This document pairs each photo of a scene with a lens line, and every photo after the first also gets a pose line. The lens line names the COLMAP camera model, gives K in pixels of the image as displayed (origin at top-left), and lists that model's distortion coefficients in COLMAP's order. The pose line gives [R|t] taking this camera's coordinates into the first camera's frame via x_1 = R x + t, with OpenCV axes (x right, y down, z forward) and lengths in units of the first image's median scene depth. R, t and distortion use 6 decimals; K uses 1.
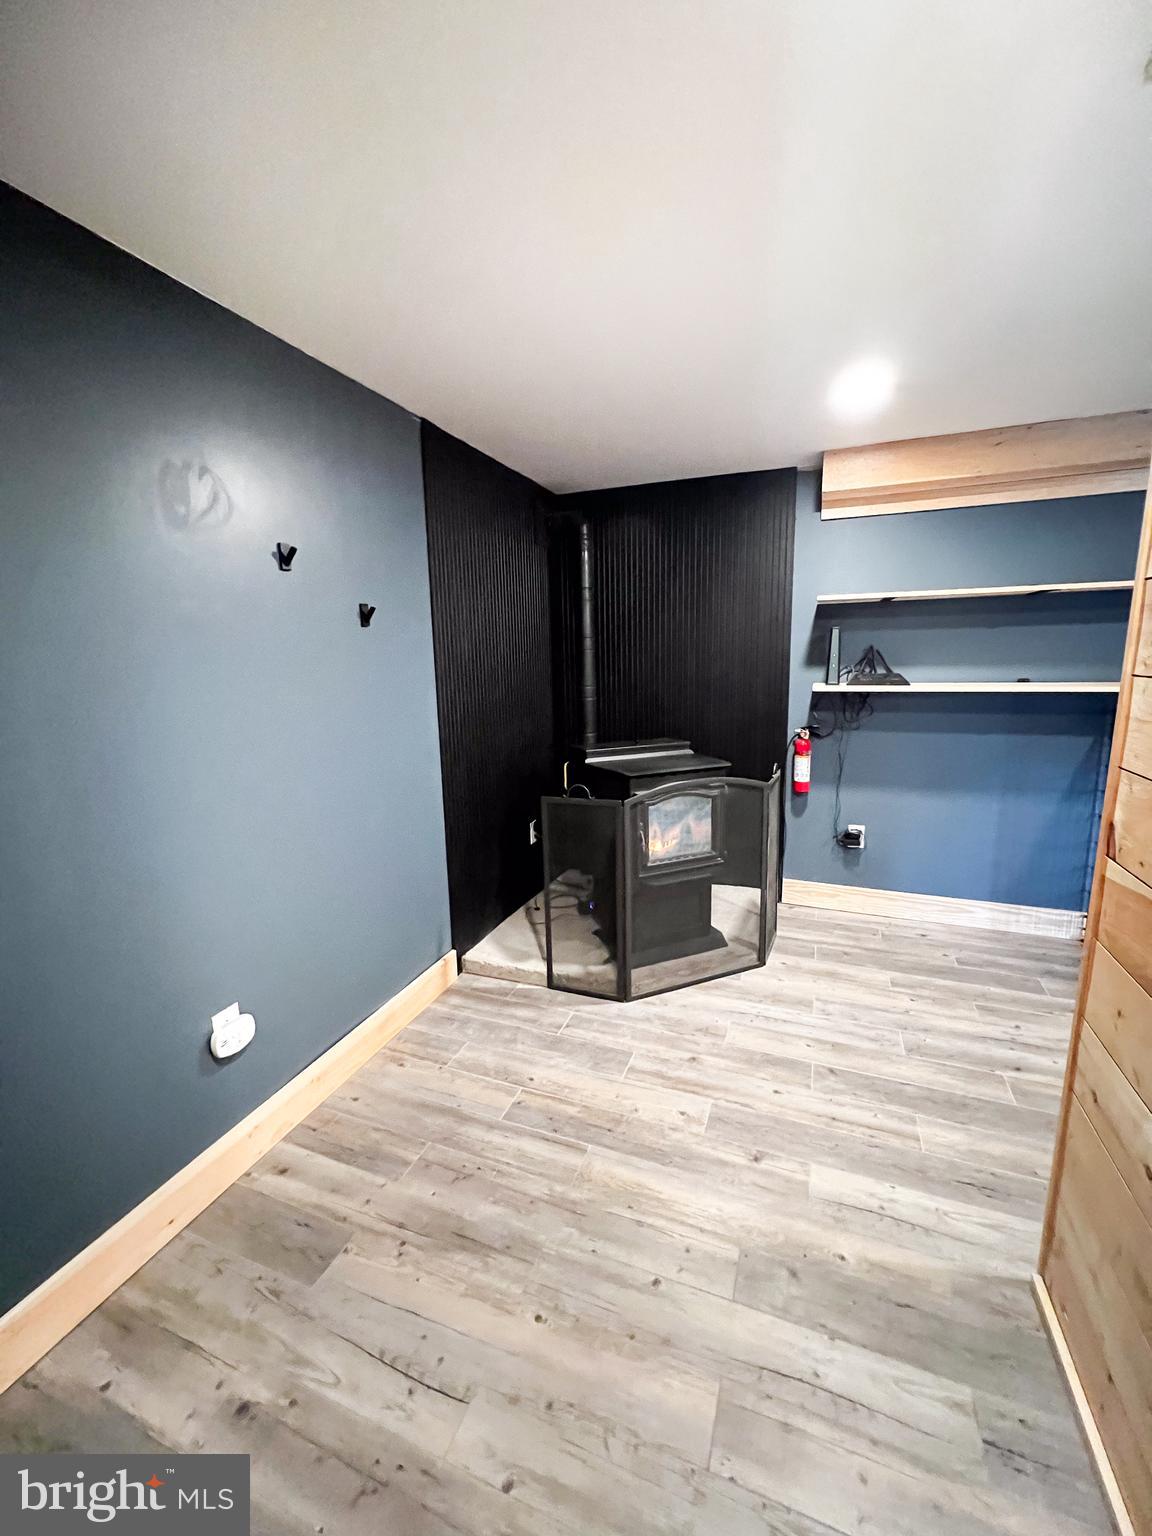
lens RADIAL K [[613.4, 0, 576.0], [0, 613.4, 768.0], [0, 0, 1]] dist [-0.001849, 0.000446]
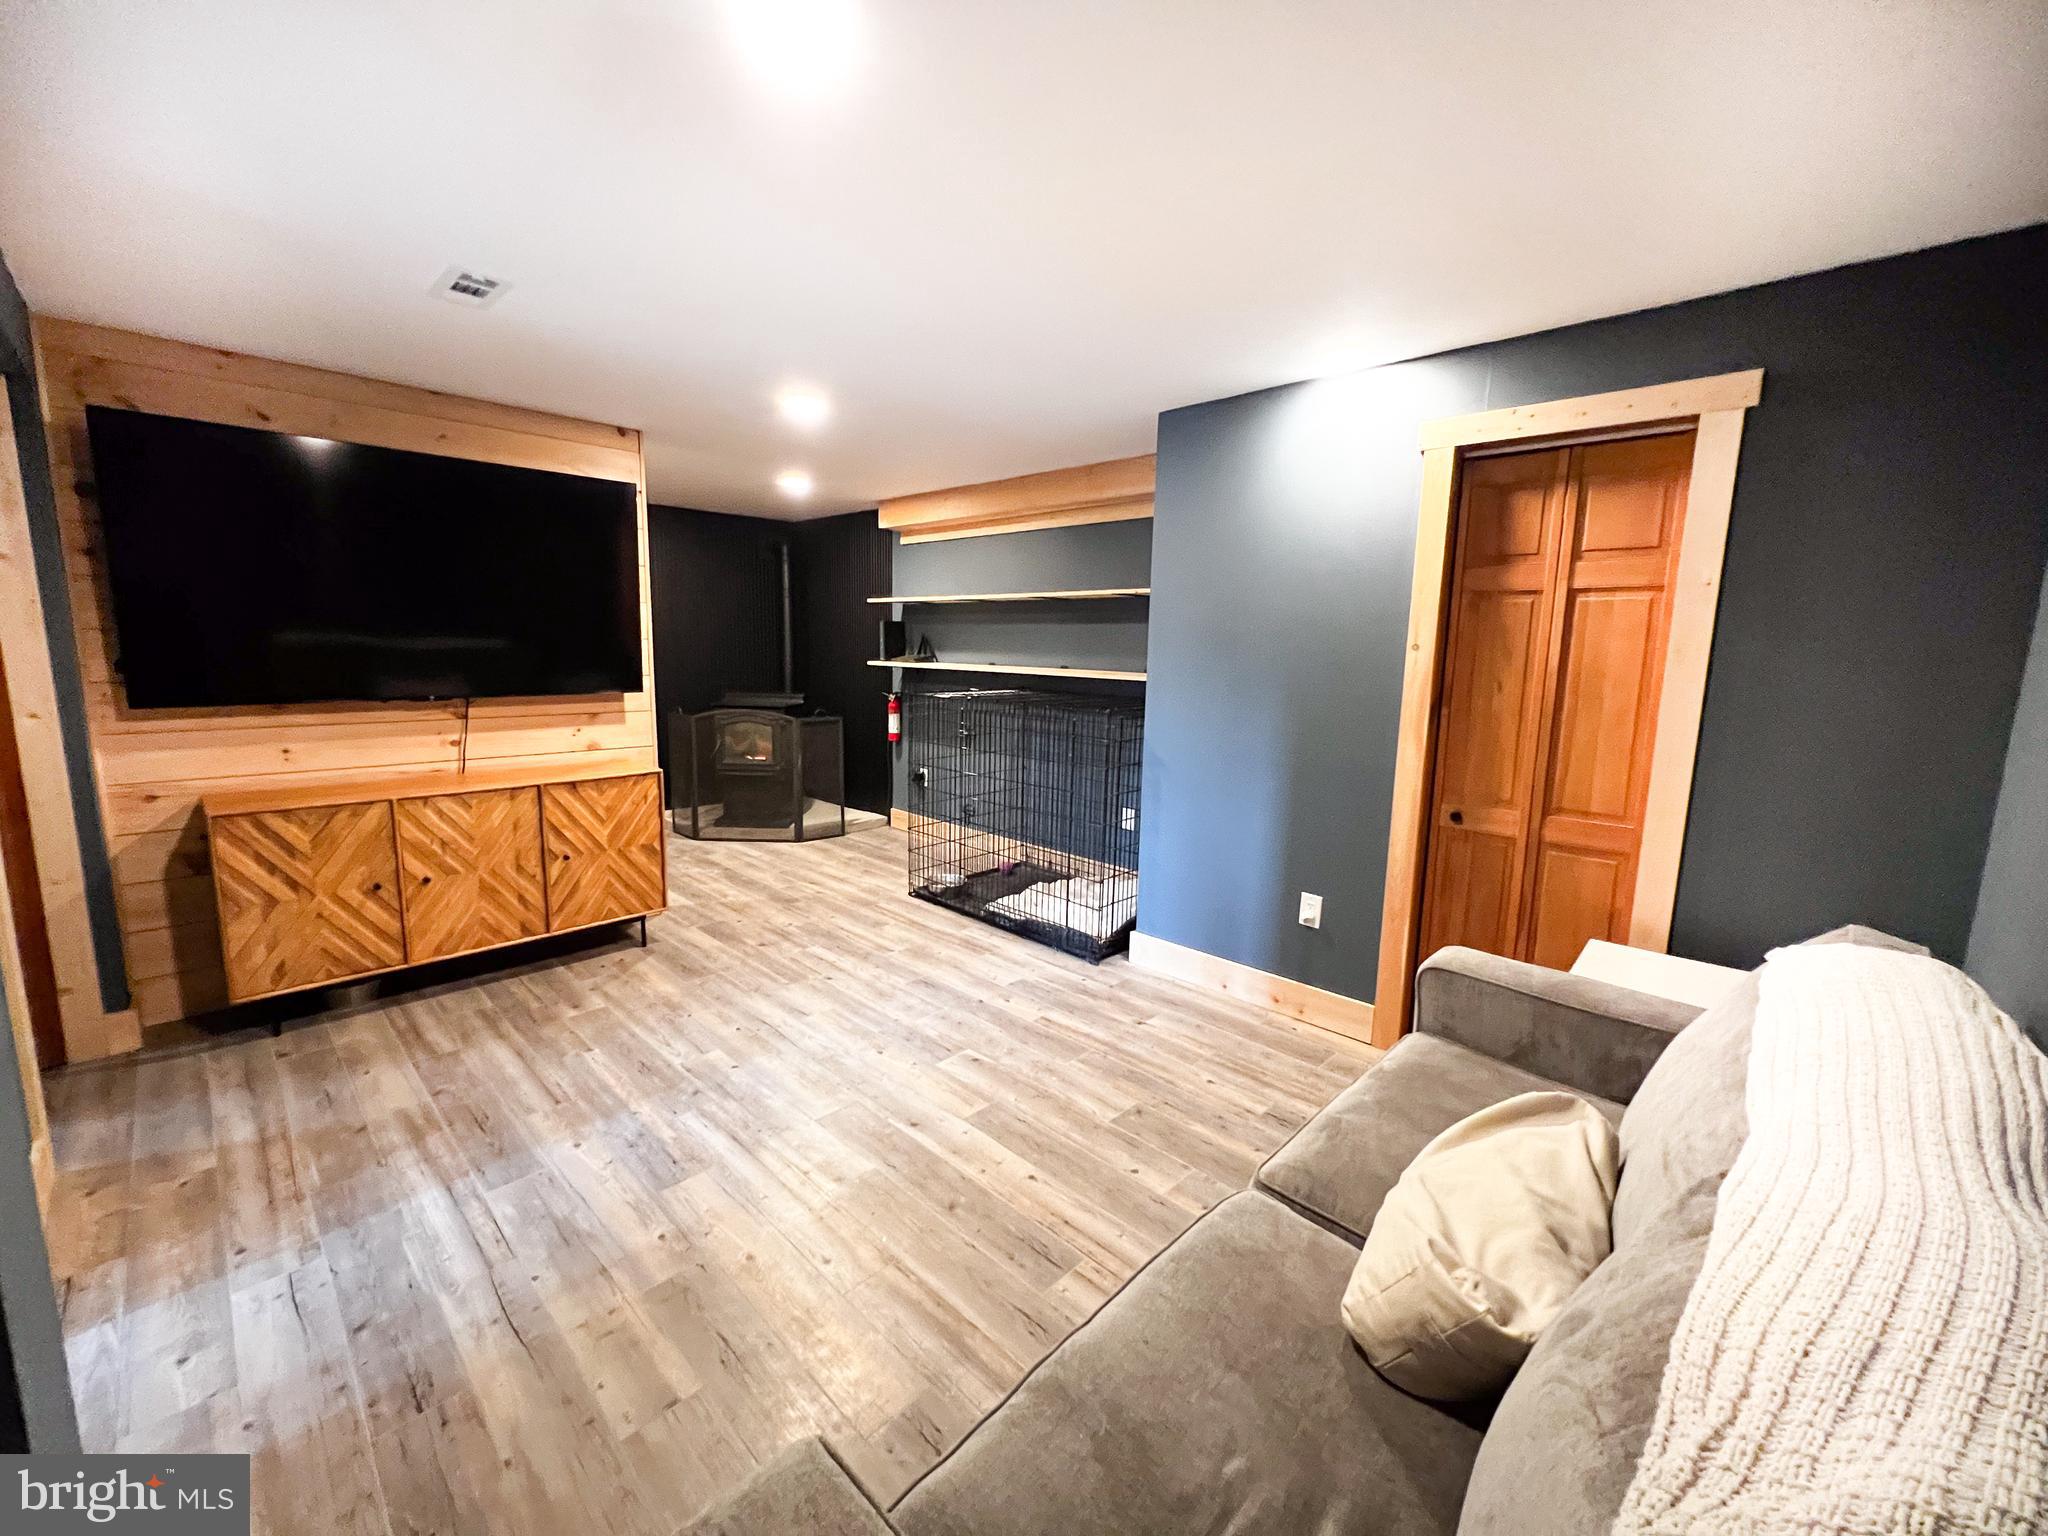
lens RADIAL K [[818.7, 0, 1020.7], [0, 818.7, 766.5], [0, 0, 1]] dist [-0.003316, 0.000331]
pose [[0.919075, 0.095706, -0.382286, 1.567846], [-0.107930, 0.994102, -0.010607, 0.100356], [0.379016, 0.051009, 0.923983, -0.664717]]
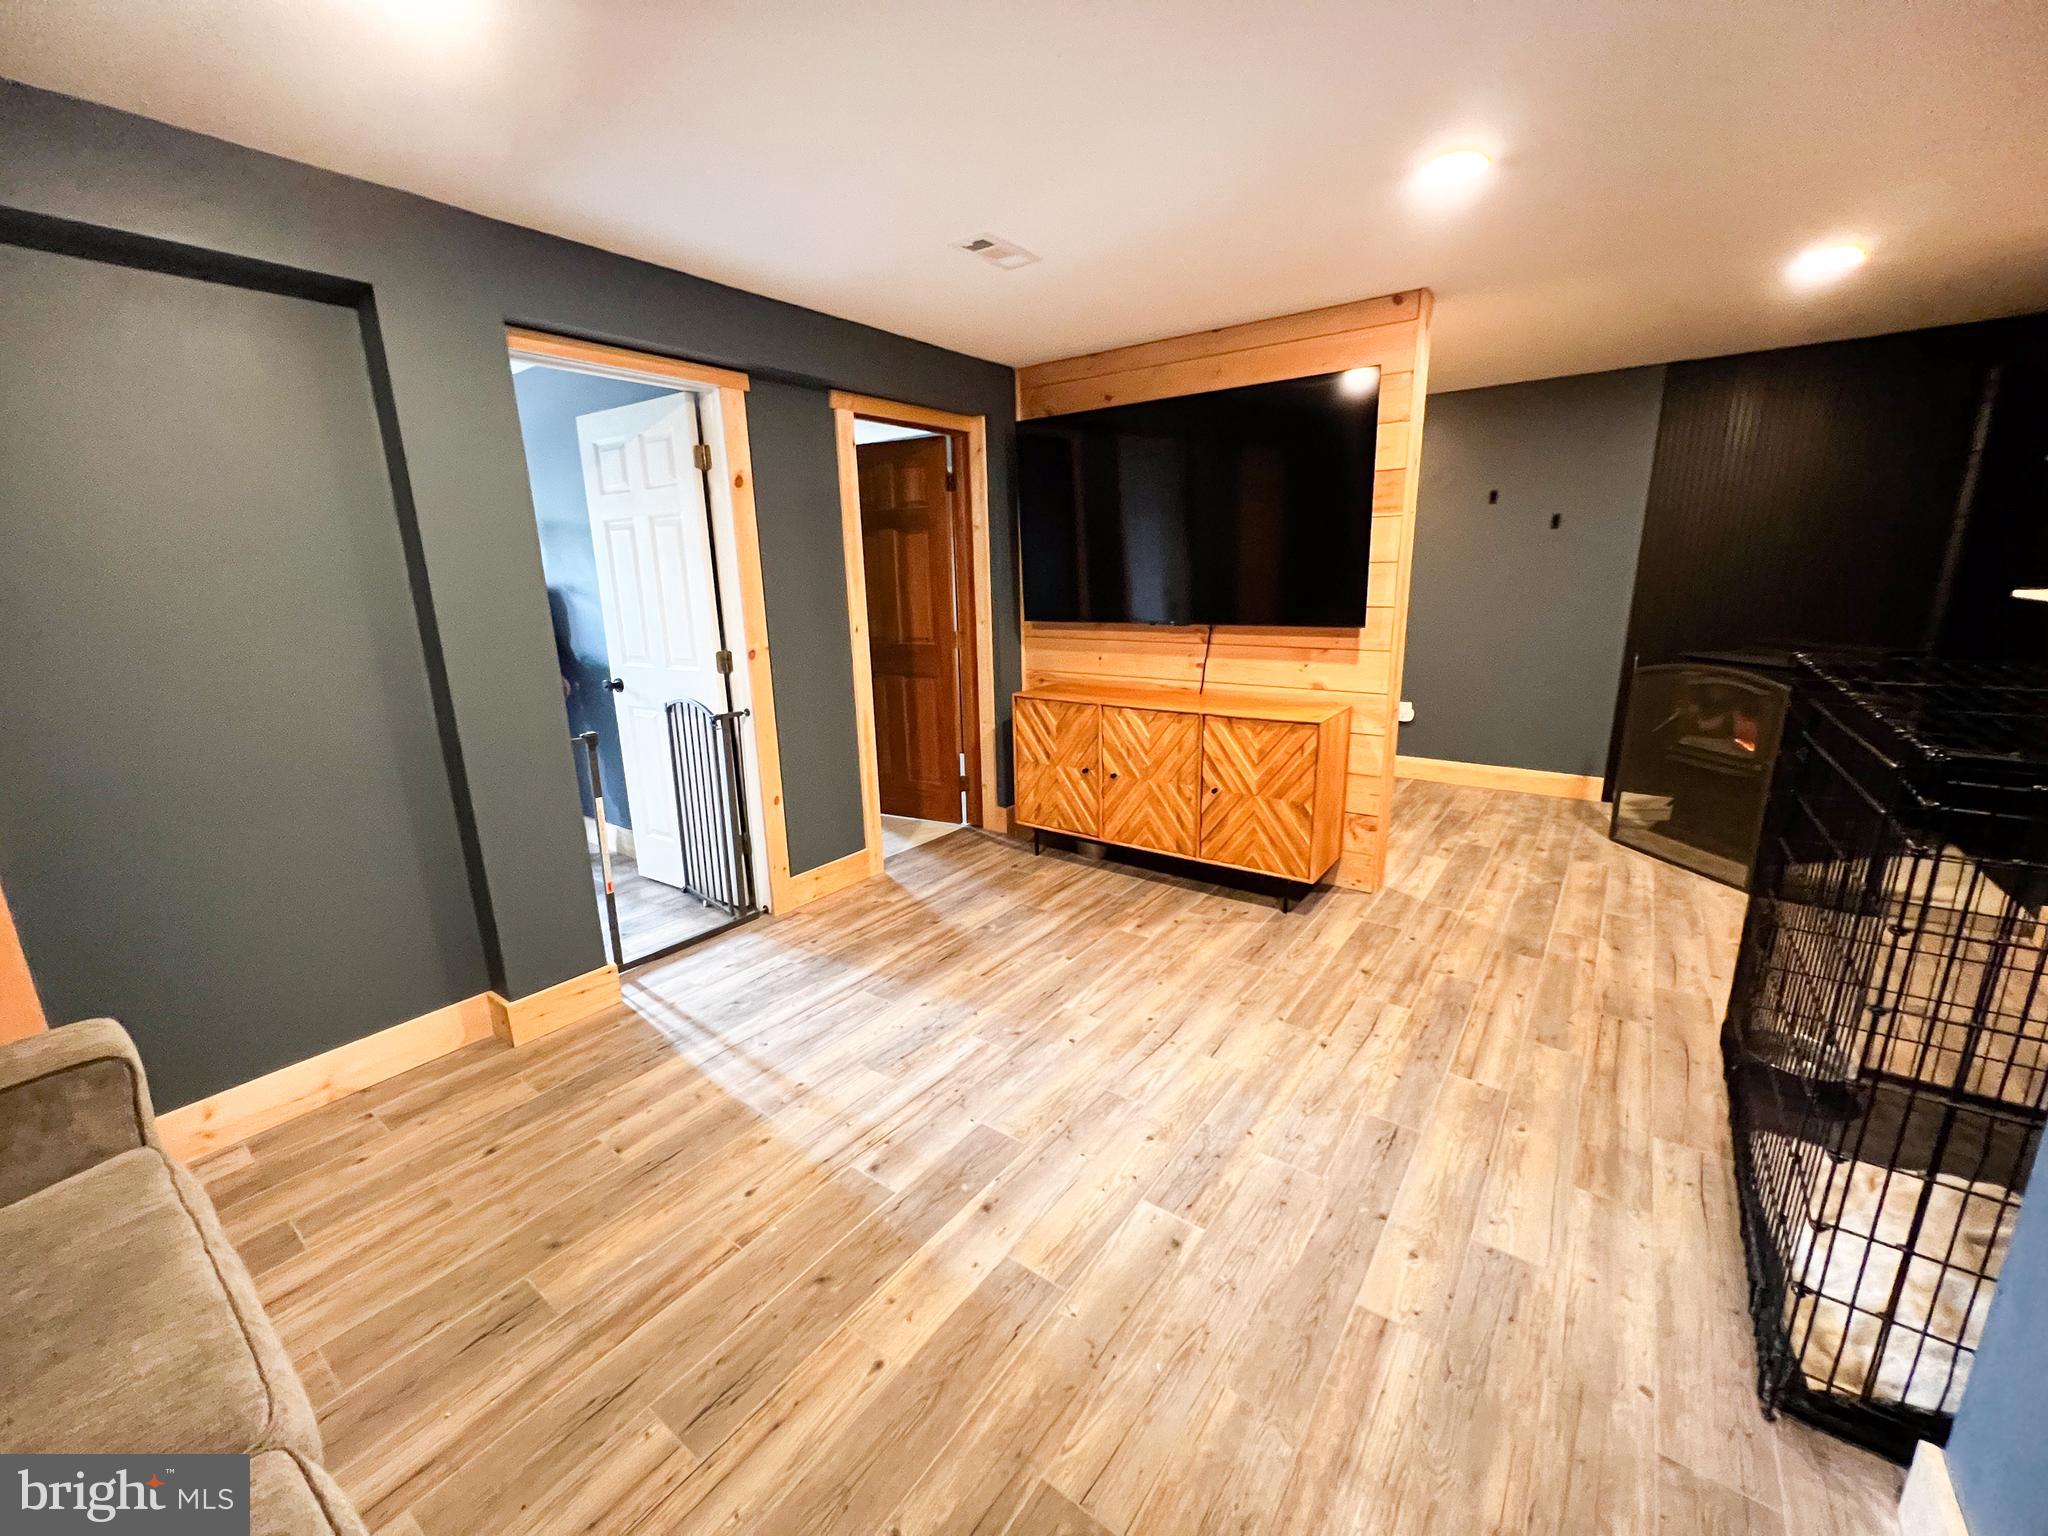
lens RADIAL K [[818.7, 0, 1020.7], [0, 818.7, 766.5], [0, 0, 1]] dist [-0.003316, 0.000331]
pose [[-0.269348, 0.249745, -0.930096, 1.686205], [-0.148711, 0.943419, 0.296387, -0.054165], [0.951492, 0.218147, -0.216968, 0.191713]]
